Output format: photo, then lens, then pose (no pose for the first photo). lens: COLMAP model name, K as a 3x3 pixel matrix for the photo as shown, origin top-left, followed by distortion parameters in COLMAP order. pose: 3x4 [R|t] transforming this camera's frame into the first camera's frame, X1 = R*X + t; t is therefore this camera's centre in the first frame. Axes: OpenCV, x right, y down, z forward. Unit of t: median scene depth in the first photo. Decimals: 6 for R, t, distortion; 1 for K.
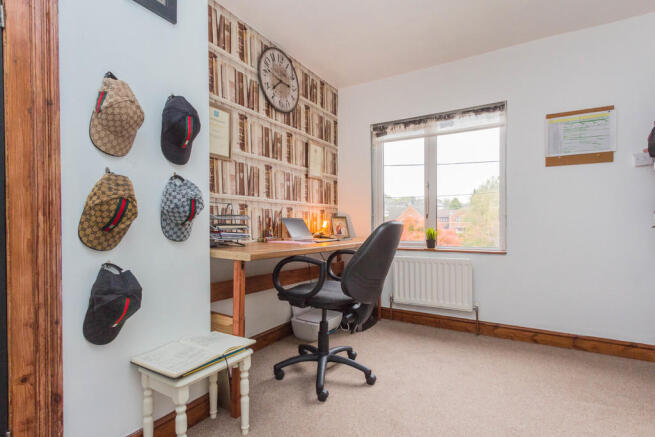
lens RADIAL K [[316.4, 0, 328.5], [0, 316.4, 218.9], [0, 0, 1]] dist [-0.002829, -0.000323]
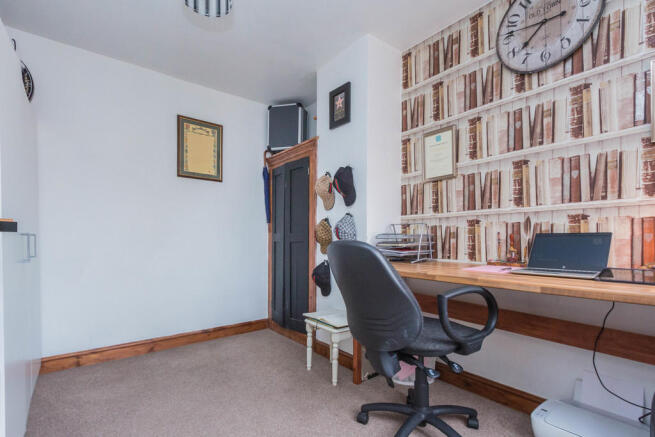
lens RADIAL K [[316.4, 0, 331.9], [0, 316.4, 247.0], [0, 0, 1]] dist [-0.002829, -0.000323]
pose [[-0.340462, -0.000761, -0.940258, 0.690168], [-0.001873, 0.999998, -0.000131, 0.028888], [0.940256, 0.001716, -0.340463, 0.929027]]
